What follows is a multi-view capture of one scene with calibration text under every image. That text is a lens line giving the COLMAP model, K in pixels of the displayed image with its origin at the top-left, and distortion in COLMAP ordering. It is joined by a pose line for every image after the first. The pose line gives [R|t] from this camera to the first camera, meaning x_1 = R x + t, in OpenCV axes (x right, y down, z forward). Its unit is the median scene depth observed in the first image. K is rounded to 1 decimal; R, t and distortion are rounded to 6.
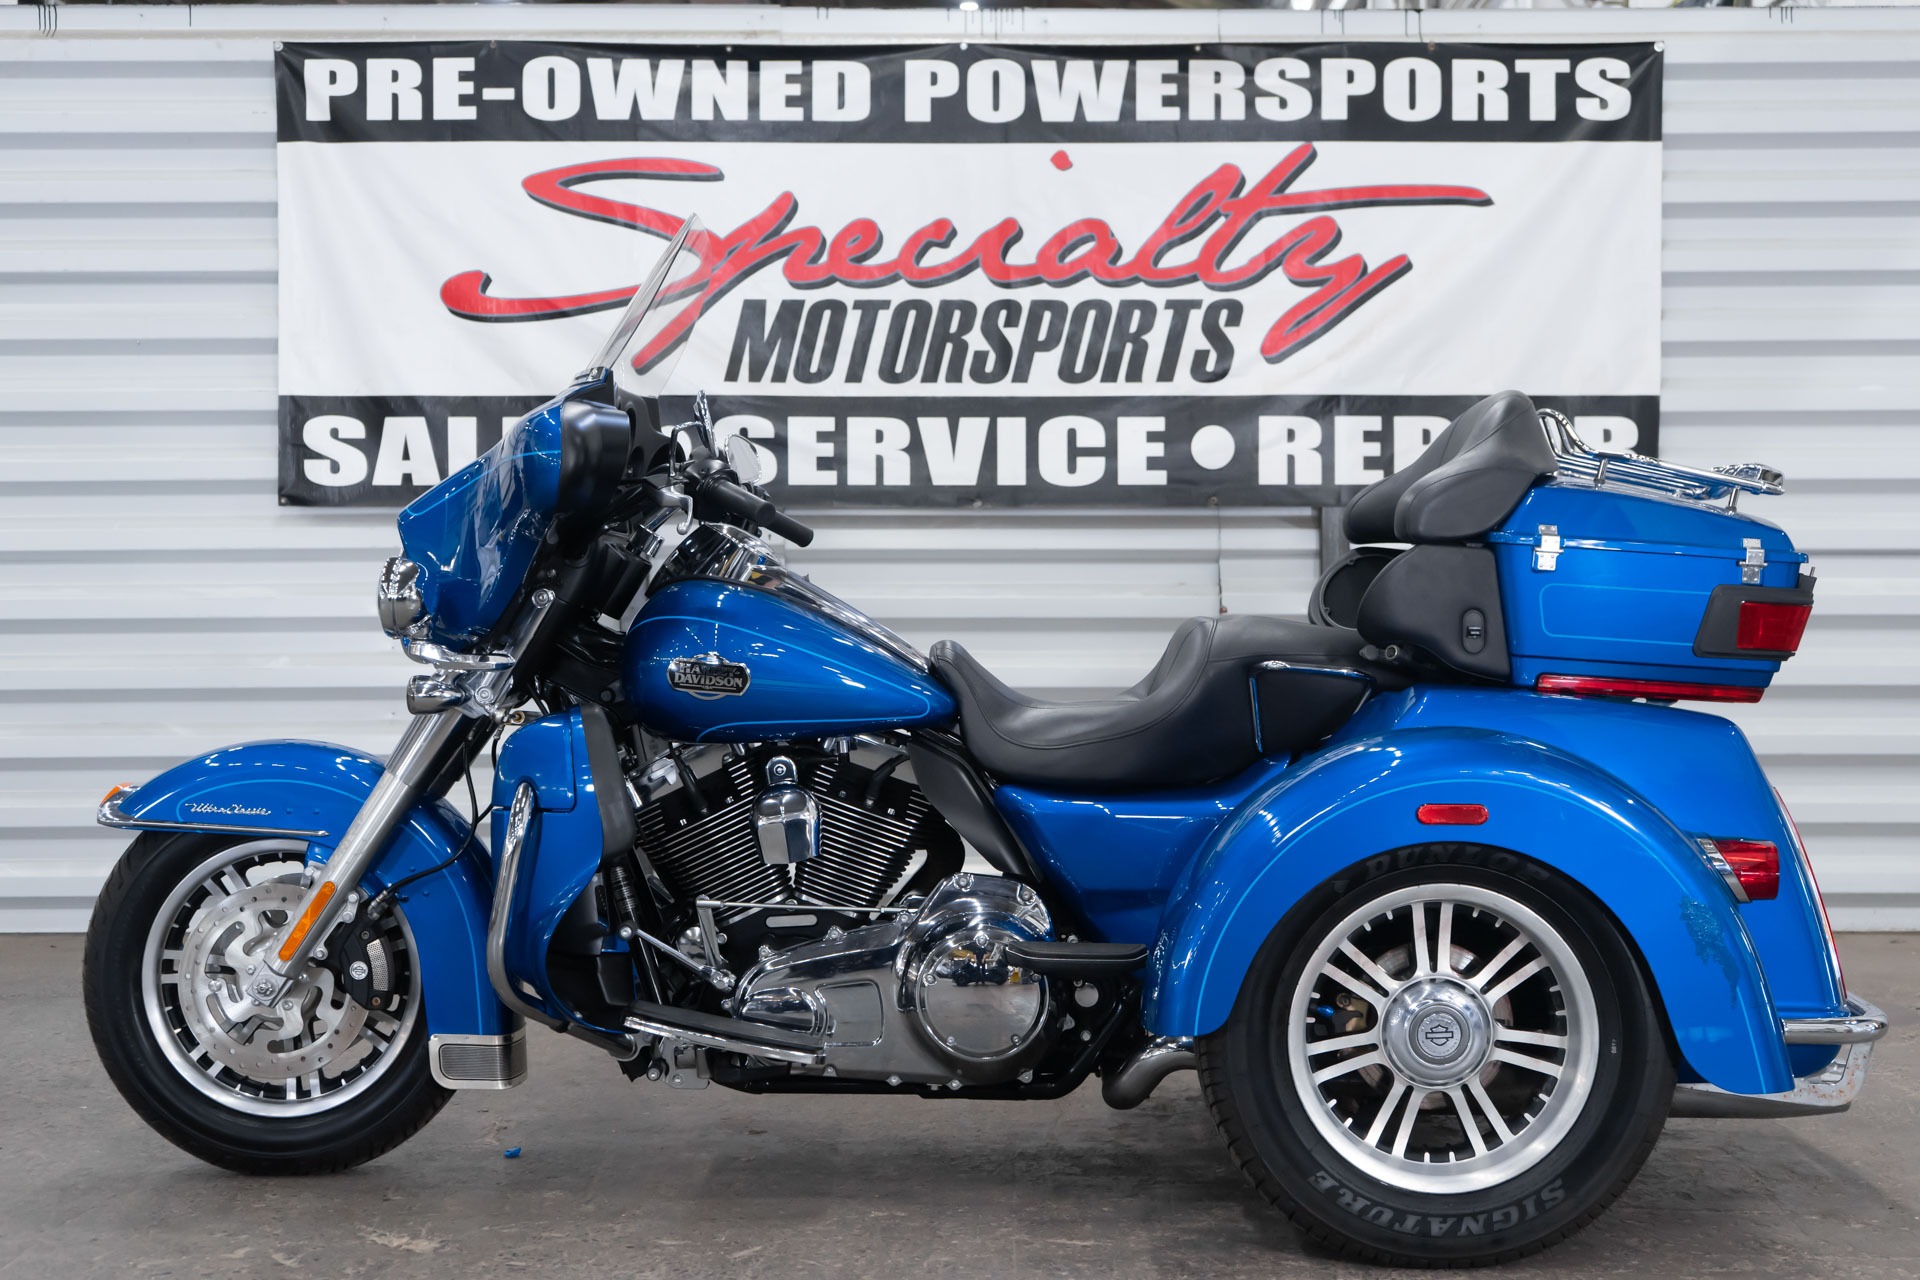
lens RADIAL K [[2562.1, 0, 957.6], [0, 2562.1, 642.9], [0, 0, 1]] dist [0.016173, 0.000000]
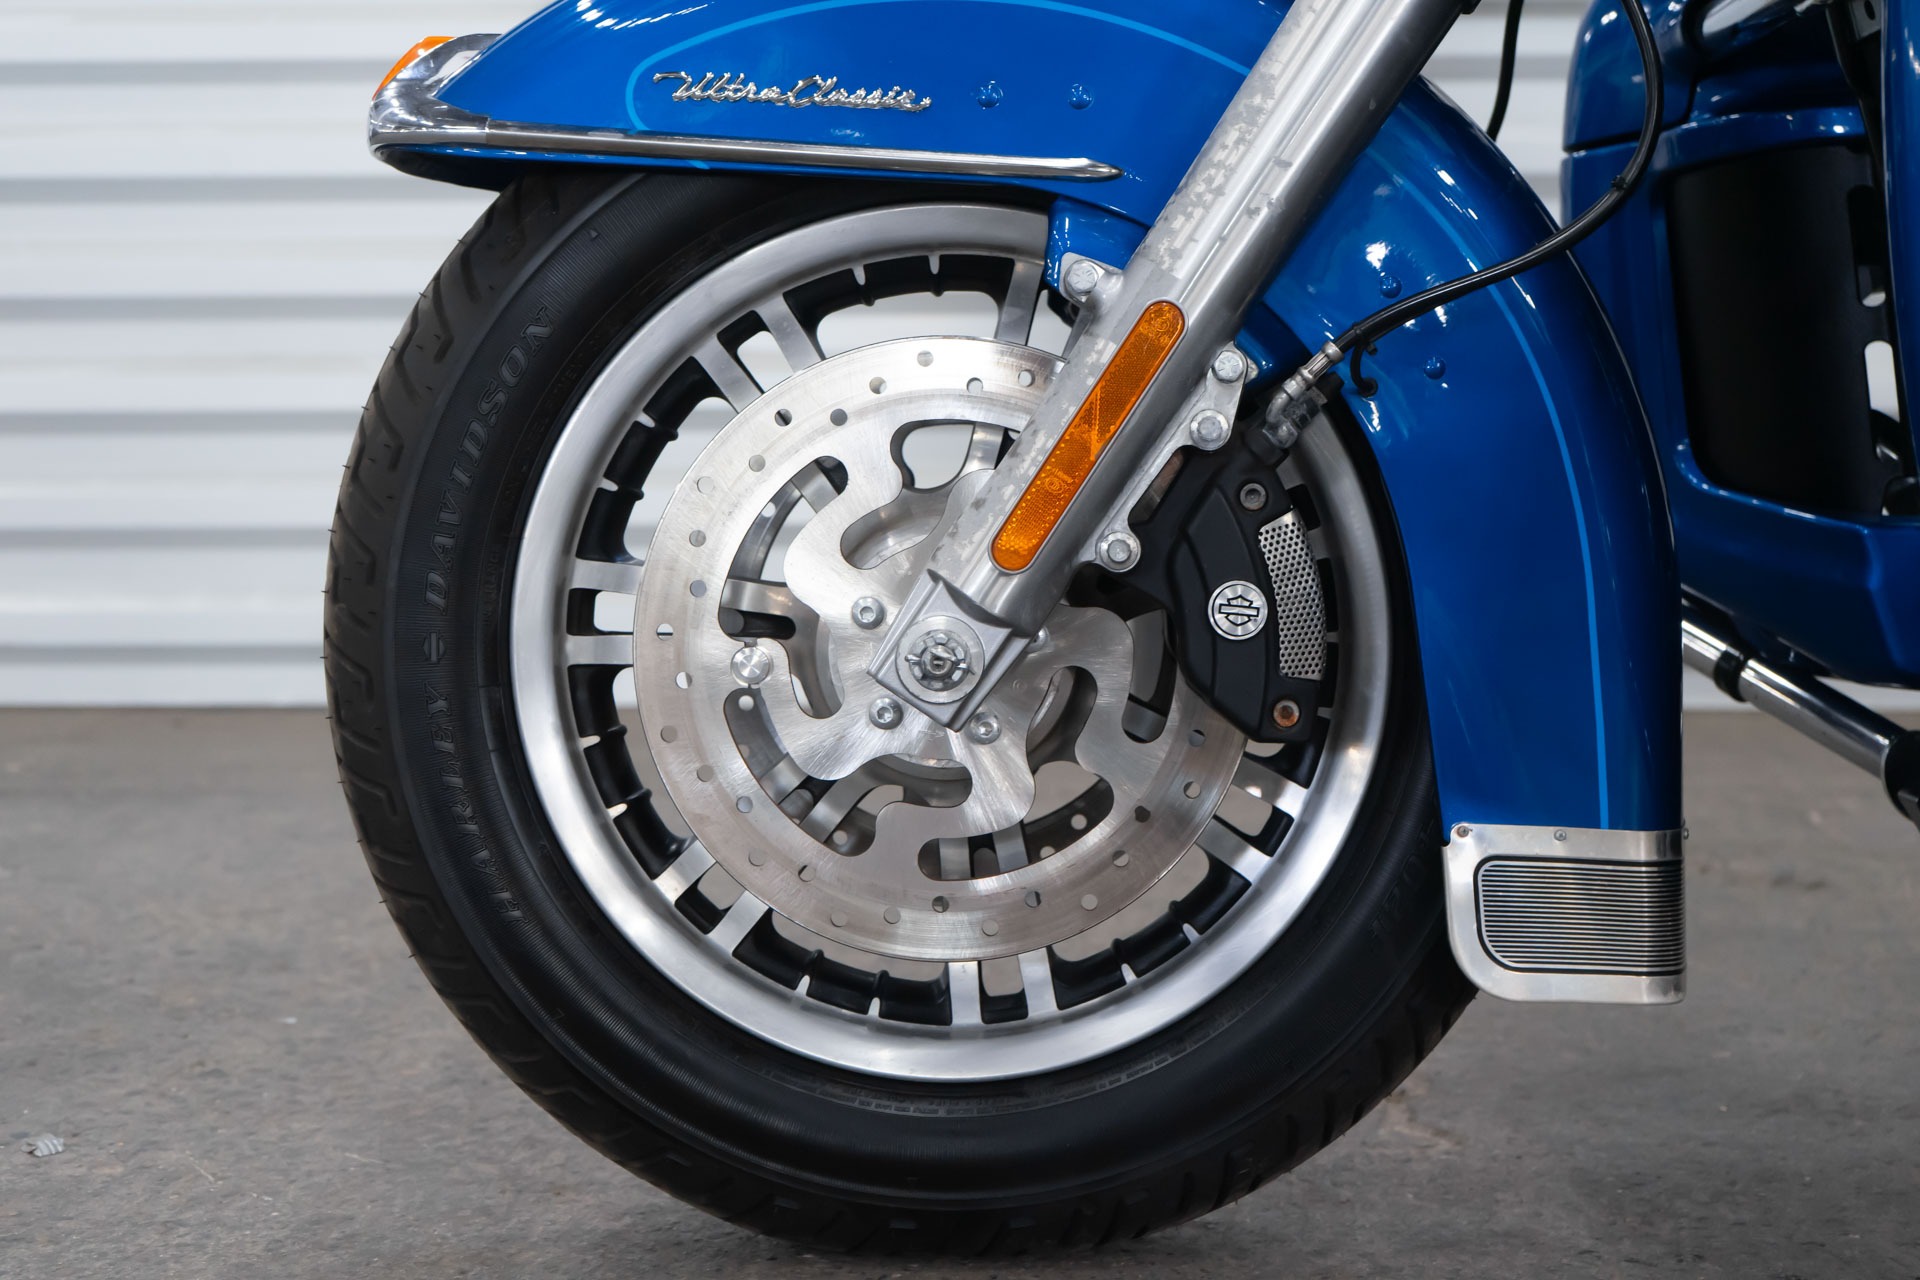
lens RADIAL K [[2562.1, 0, 956.4], [0, 2562.1, 652.9], [0, 0, 1]] dist [0.016173, 0.000000]
pose [[0.999406, 0.004938, -0.034103, -0.251070], [-0.003128, 0.998594, 0.052910, 0.114466], [0.034316, -0.052771, 0.998017, 0.682599]]
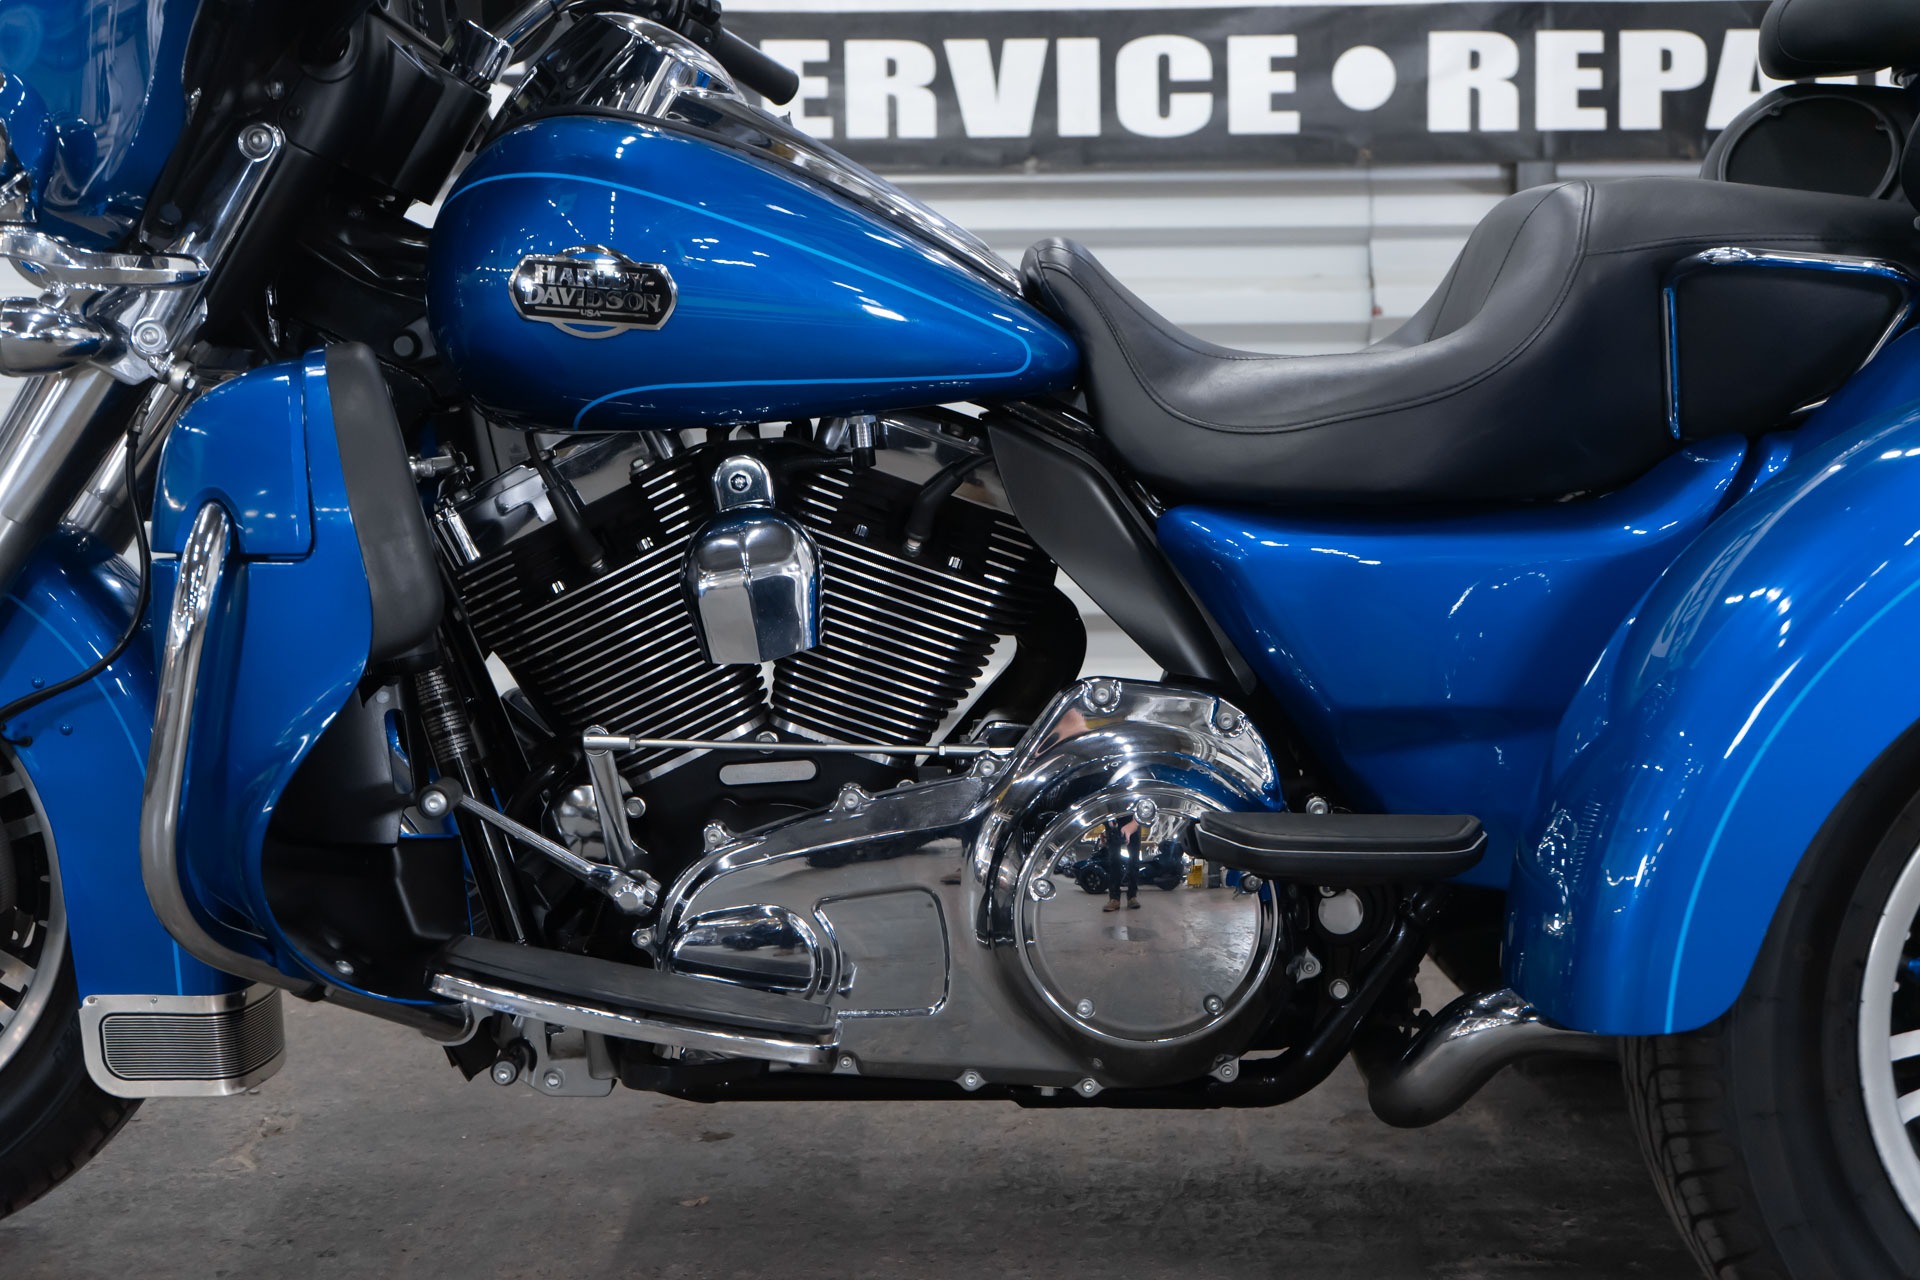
lens RADIAL K [[2562.1, 0, 958.3], [0, 2562.1, 642.8], [0, 0, 1]] dist [0.016173, 0.000000]
pose [[0.999940, -0.010475, 0.003276, -0.027022], [0.010208, 0.997278, 0.073023, 0.043609], [-0.004032, -0.072985, 0.997325, 0.474888]]
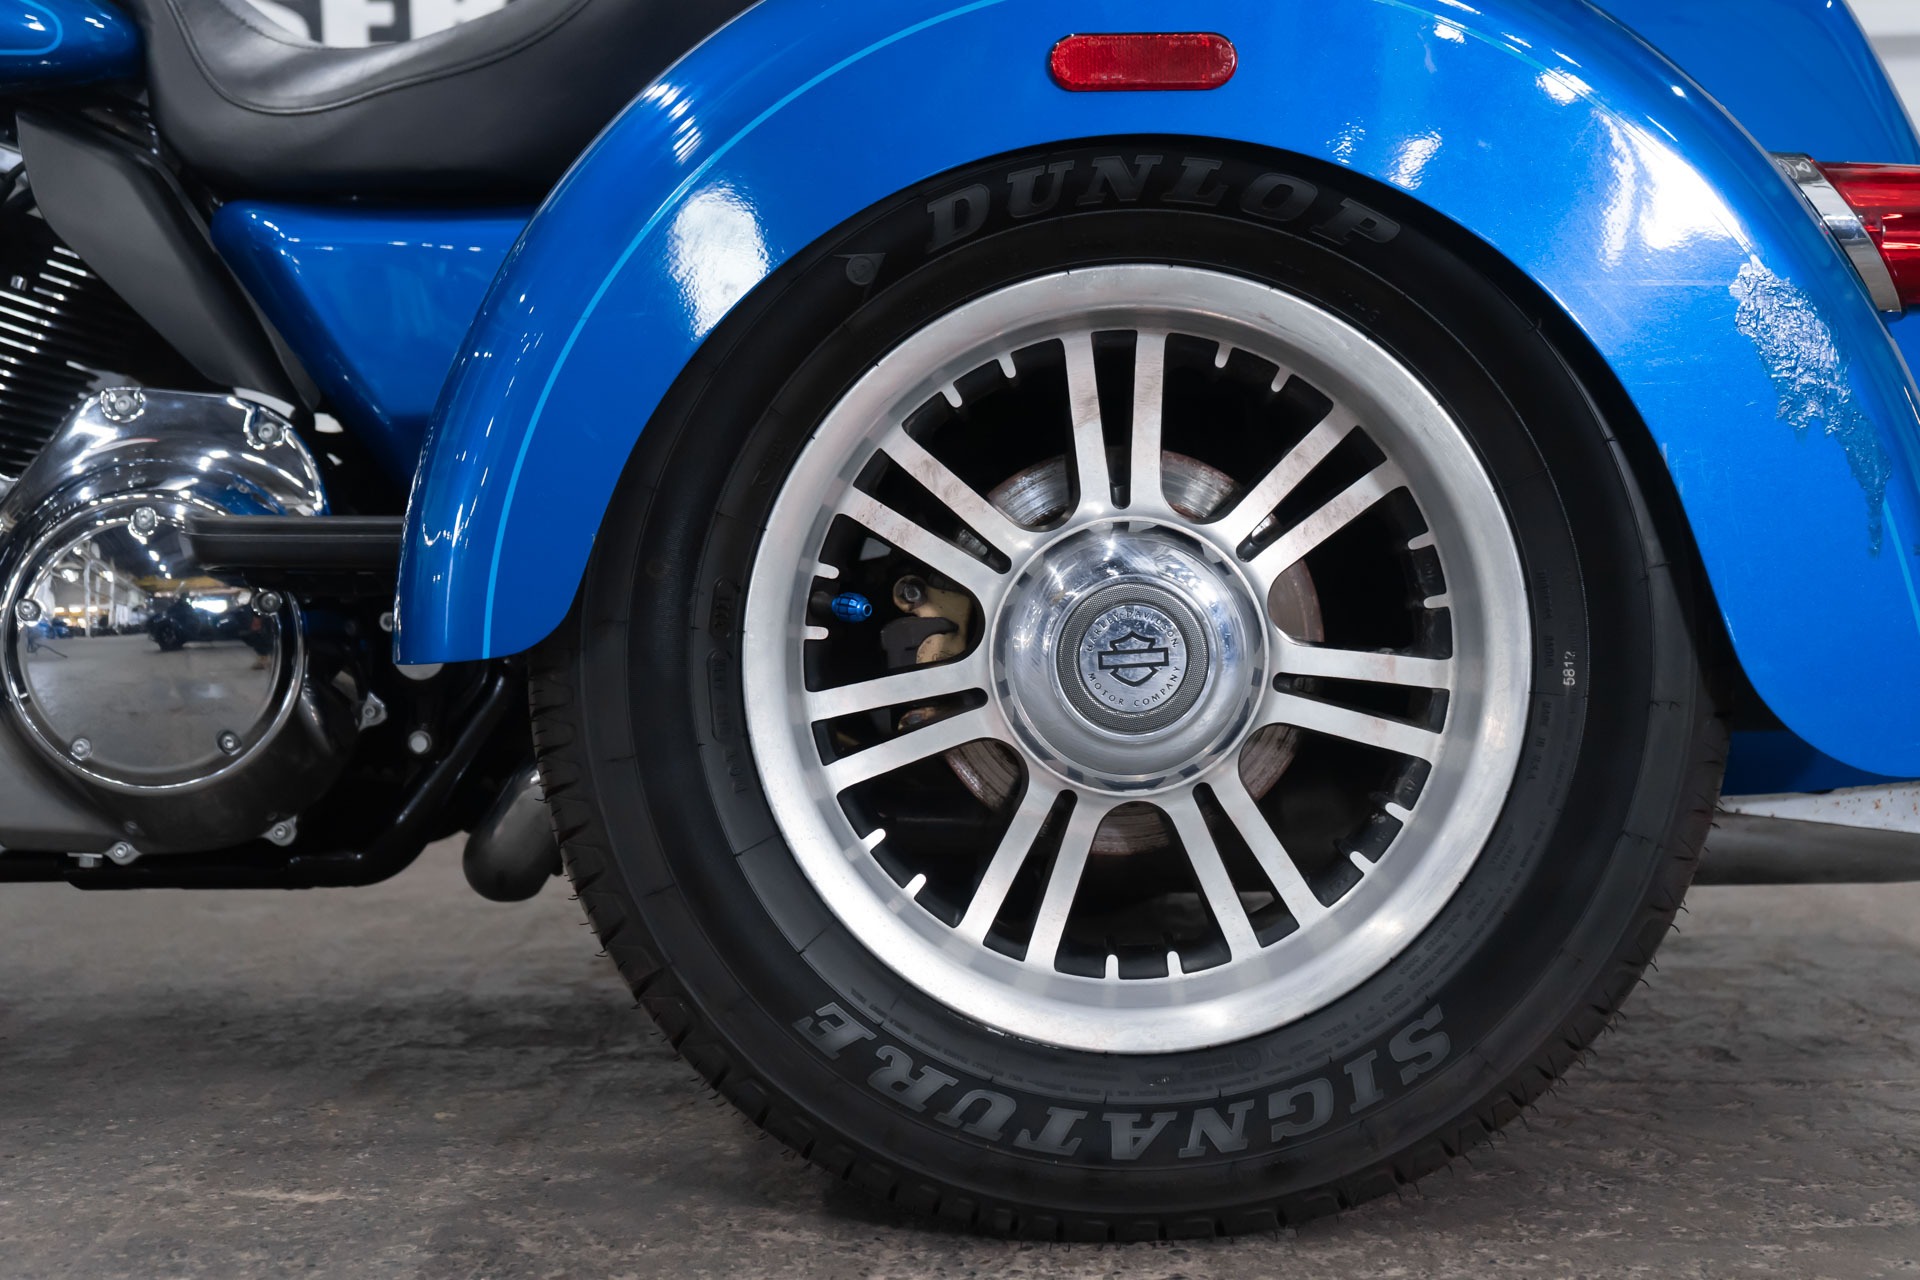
lens RADIAL K [[2562.1, 0, 959.3], [0, 2562.1, 651.9], [0, 0, 1]] dist [0.016173, 0.000000]
pose [[0.999369, -0.021174, 0.028505, 0.129921], [0.020144, 0.999150, 0.035976, 0.119111], [-0.029242, -0.035379, 0.998946, 0.524418]]
